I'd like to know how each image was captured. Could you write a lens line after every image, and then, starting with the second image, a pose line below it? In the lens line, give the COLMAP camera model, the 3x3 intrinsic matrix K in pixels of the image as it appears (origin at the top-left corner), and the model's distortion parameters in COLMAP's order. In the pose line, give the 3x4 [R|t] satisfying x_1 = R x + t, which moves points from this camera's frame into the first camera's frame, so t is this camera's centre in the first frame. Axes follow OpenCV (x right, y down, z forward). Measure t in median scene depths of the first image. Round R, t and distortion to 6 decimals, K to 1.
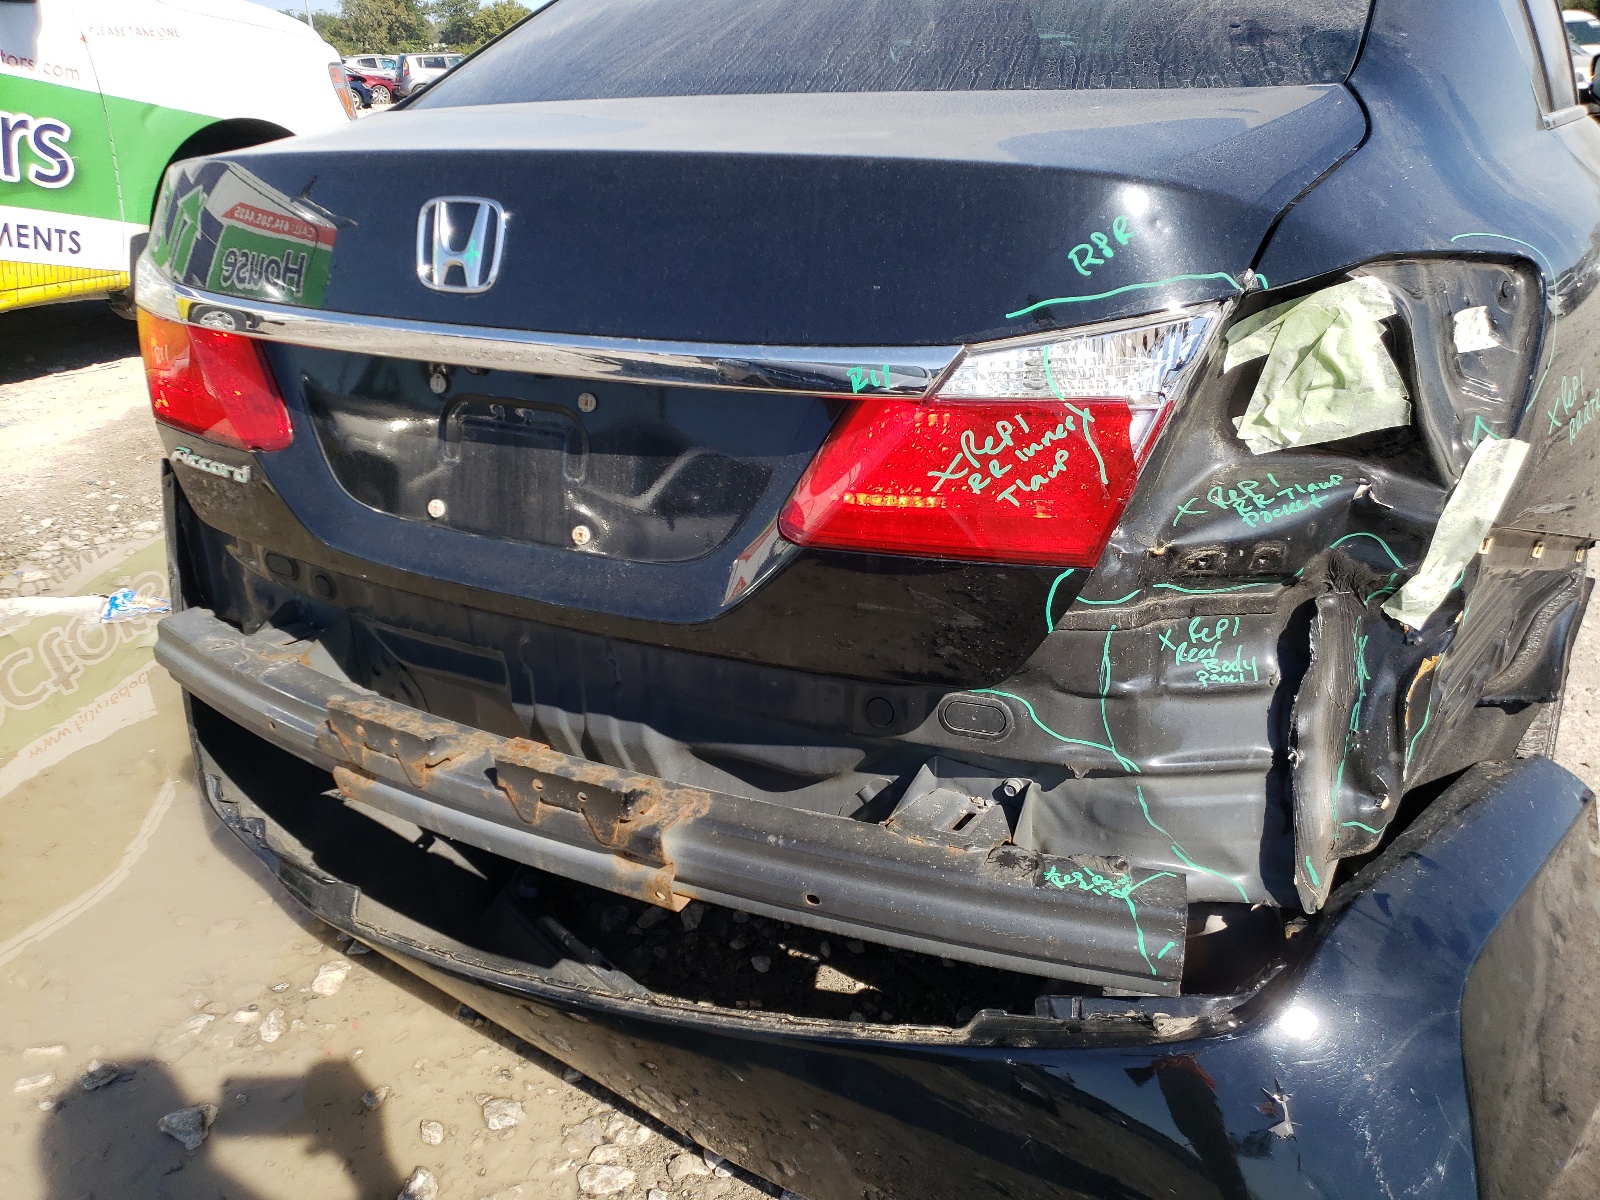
lens RADIAL K [[1209.4, 0, 742.4], [0, 1209.4, 587.8], [0, 0, 1]] dist [0.043624, -0.010850]
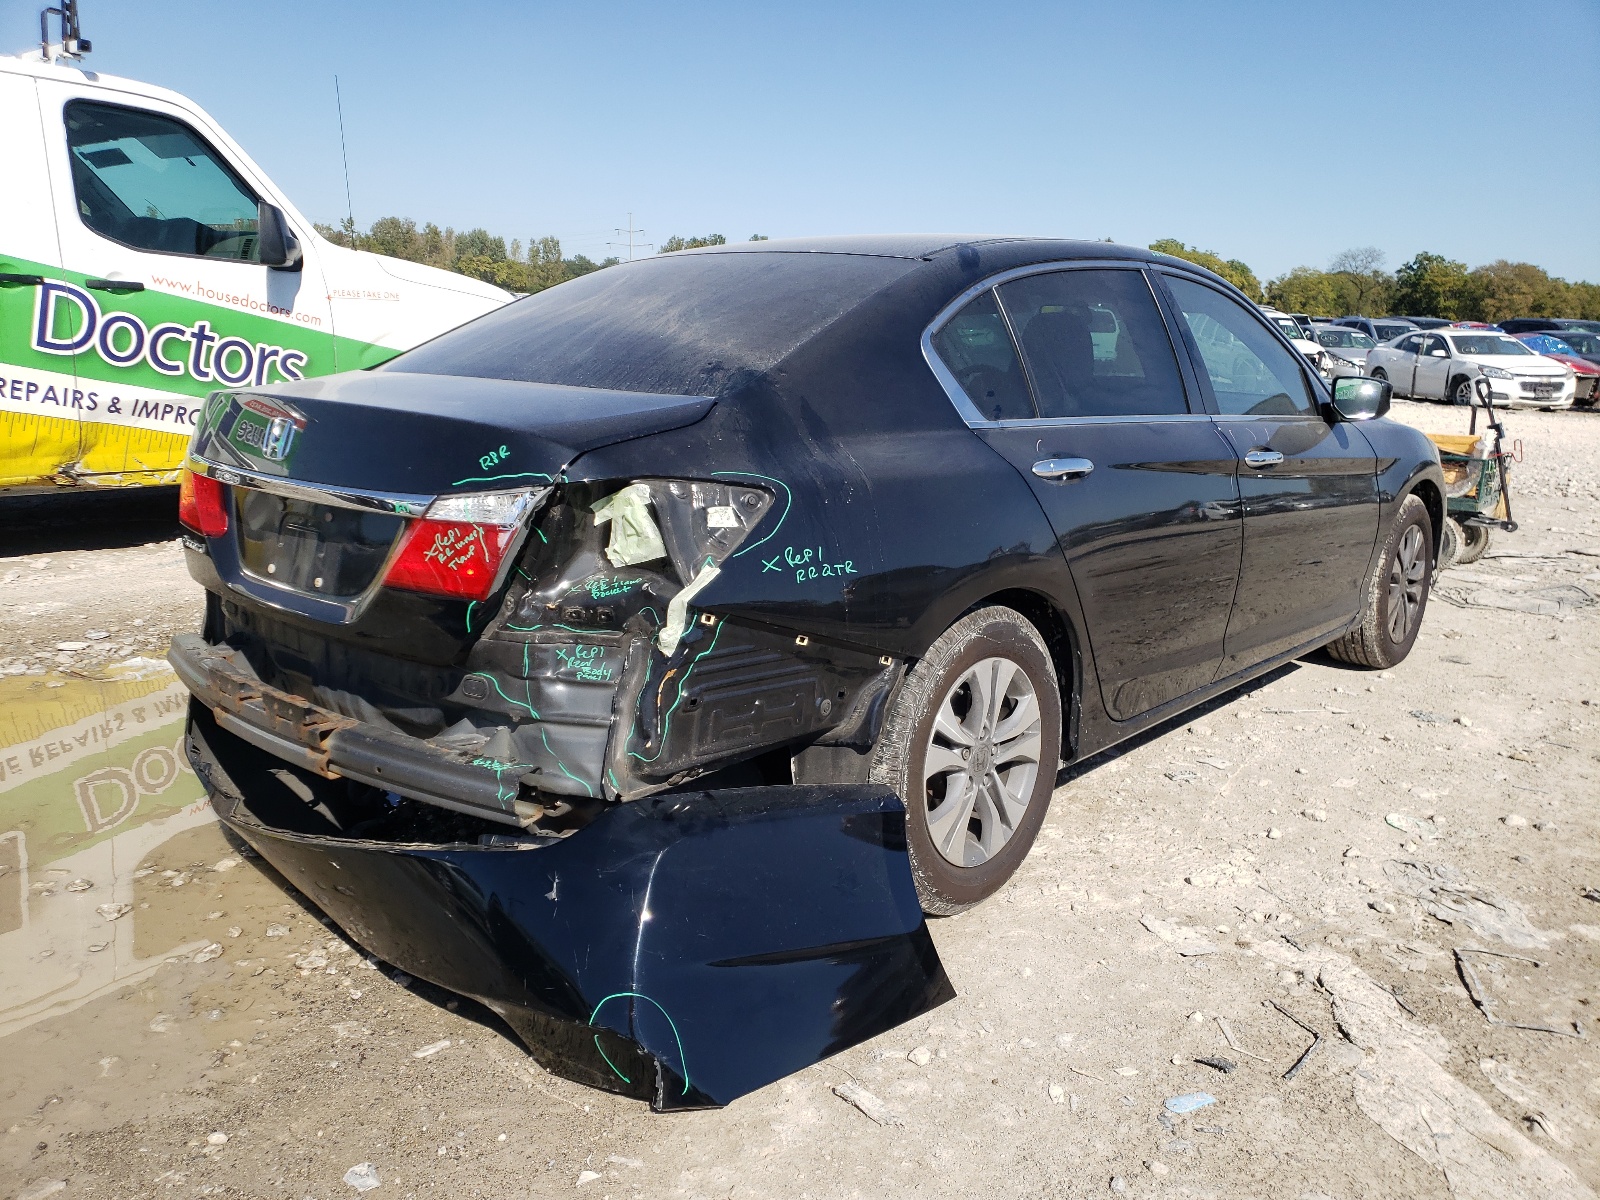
lens RADIAL K [[1209.4, 0, 802.7], [0, 1209.4, 598.8], [0, 0, 1]] dist [0.043624, -0.010850]
pose [[0.982696, 0.094384, -0.159375, 1.054521], [-0.121114, 0.978433, -0.167336, 0.241262], [0.140144, 0.183743, 0.972933, -0.905893]]
